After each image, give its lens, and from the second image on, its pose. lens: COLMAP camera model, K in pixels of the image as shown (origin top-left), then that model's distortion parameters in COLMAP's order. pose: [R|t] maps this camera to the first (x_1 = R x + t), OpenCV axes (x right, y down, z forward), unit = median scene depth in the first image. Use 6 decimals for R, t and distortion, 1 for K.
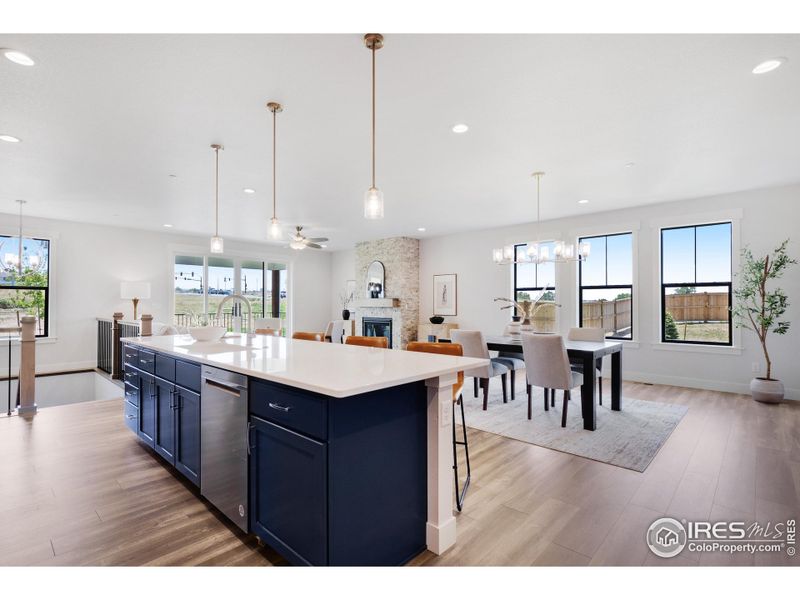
lens RADIAL K [[388.7, 0, 403.5], [0, 388.7, 301.9], [0, 0, 1]] dist [0.001476, 0.000744]
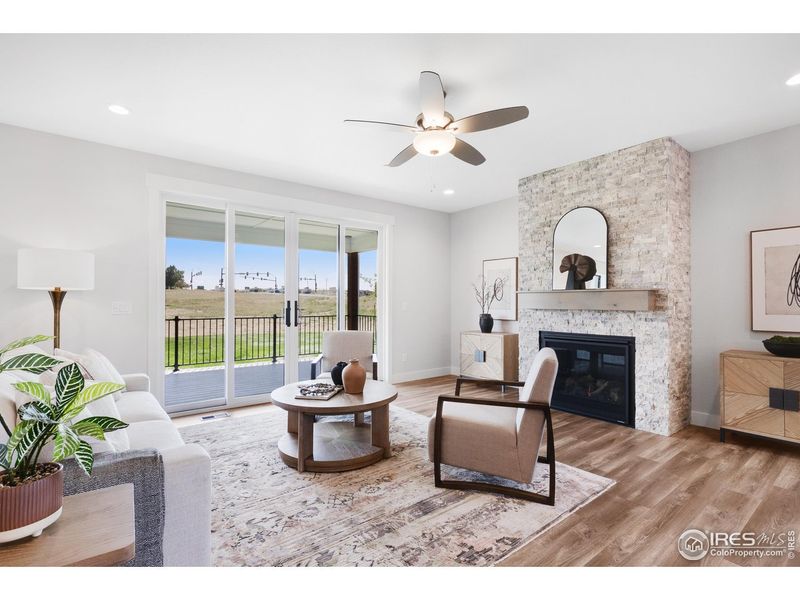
lens RADIAL K [[372.2, 0, 397.3], [0, 372.2, 301.8], [0, 0, 1]] dist [-0.002361, -0.001412]
pose [[0.985368, 0.000612, -0.170440, -0.210757], [-0.000202, 0.999997, 0.002423, 0.003124], [0.170441, -0.002353, 0.985365, 0.554278]]
